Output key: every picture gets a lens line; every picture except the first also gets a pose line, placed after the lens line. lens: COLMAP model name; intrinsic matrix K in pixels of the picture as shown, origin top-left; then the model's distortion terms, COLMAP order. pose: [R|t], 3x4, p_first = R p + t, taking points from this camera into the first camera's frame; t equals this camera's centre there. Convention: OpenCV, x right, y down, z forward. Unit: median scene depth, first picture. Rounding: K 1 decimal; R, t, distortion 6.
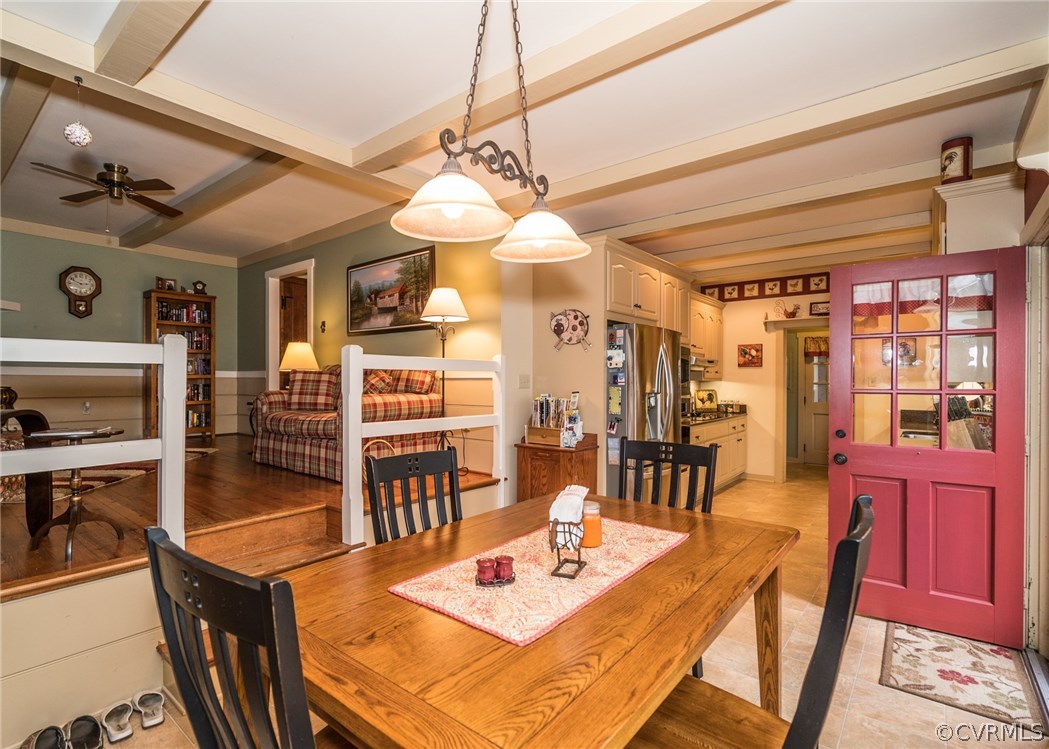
lens RADIAL K [[511.1, 0, 524.5], [0, 511.1, 374.5], [0, 0, 1]] dist [-0.001541, 0.000286]
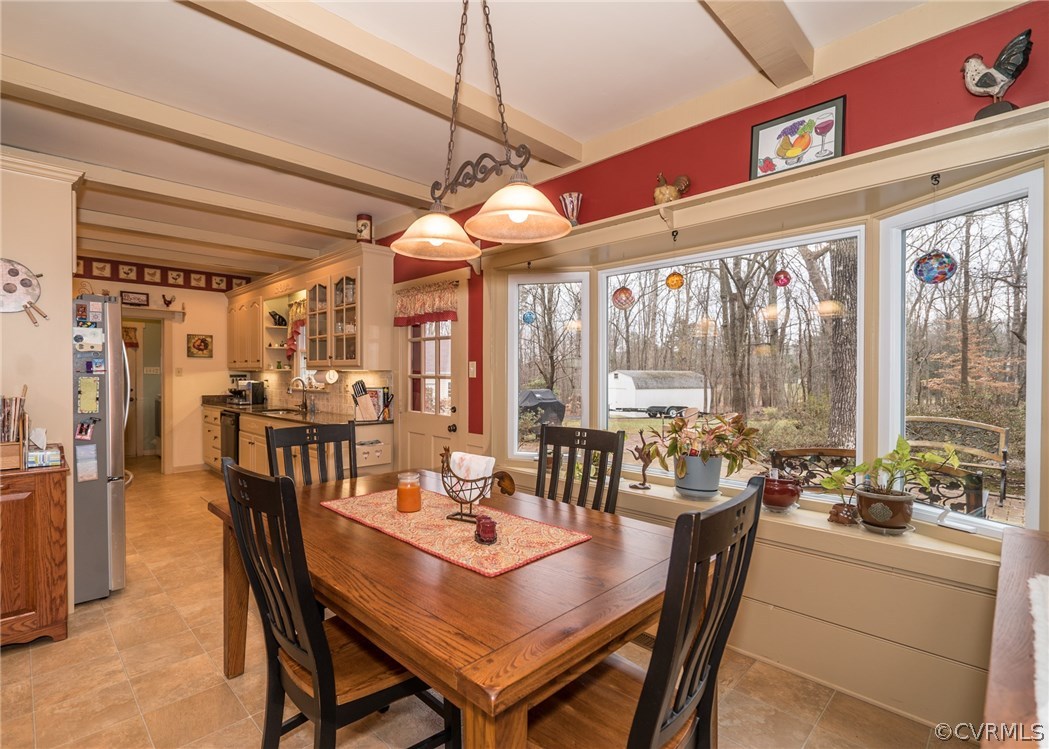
lens RADIAL K [[496.4, 0, 462.2], [0, 496.4, 374.4], [0, 0, 1]] dist [-0.002124, -0.000424]
pose [[0.168519, -0.004618, 0.985688, -0.432419], [-0.010384, 0.999925, 0.006460, 0.009580], [-0.985644, -0.011324, 0.168459, 0.320124]]
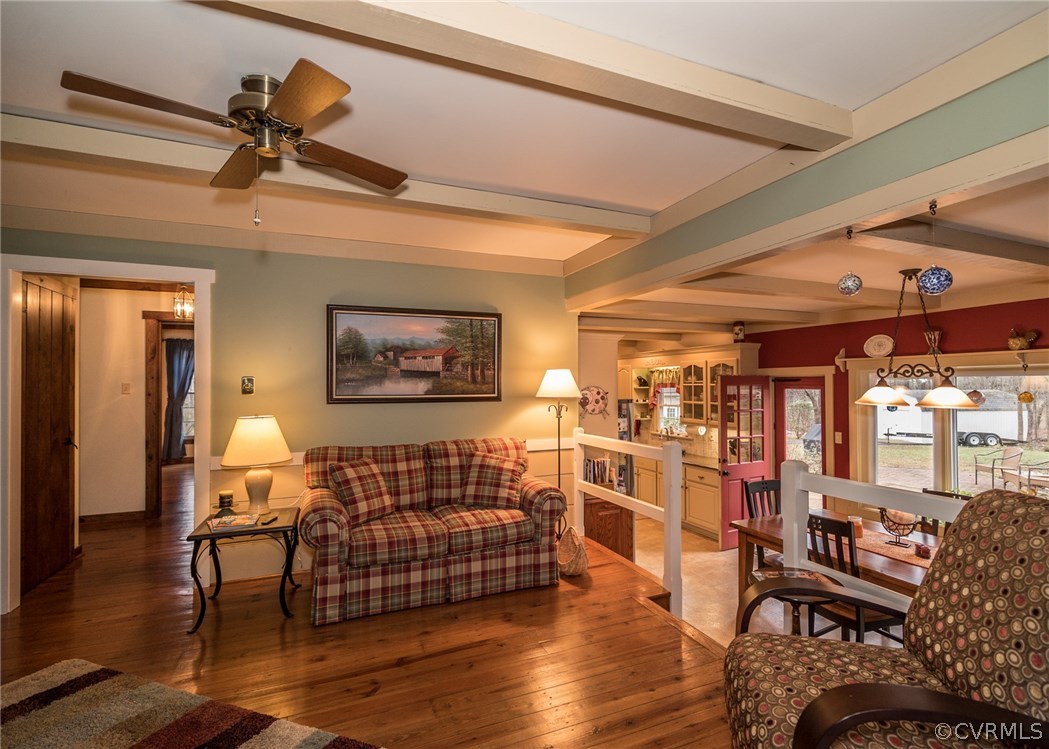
lens RADIAL K [[511.1, 0, 524.5], [0, 511.1, 374.5], [0, 0, 1]] dist [-0.001541, 0.000286]
pose [[0.460316, 0.010428, 0.887694, -1.113879], [-0.008230, 0.999938, -0.007479, -0.146988], [-0.887717, -0.003863, 0.460373, 0.578289]]
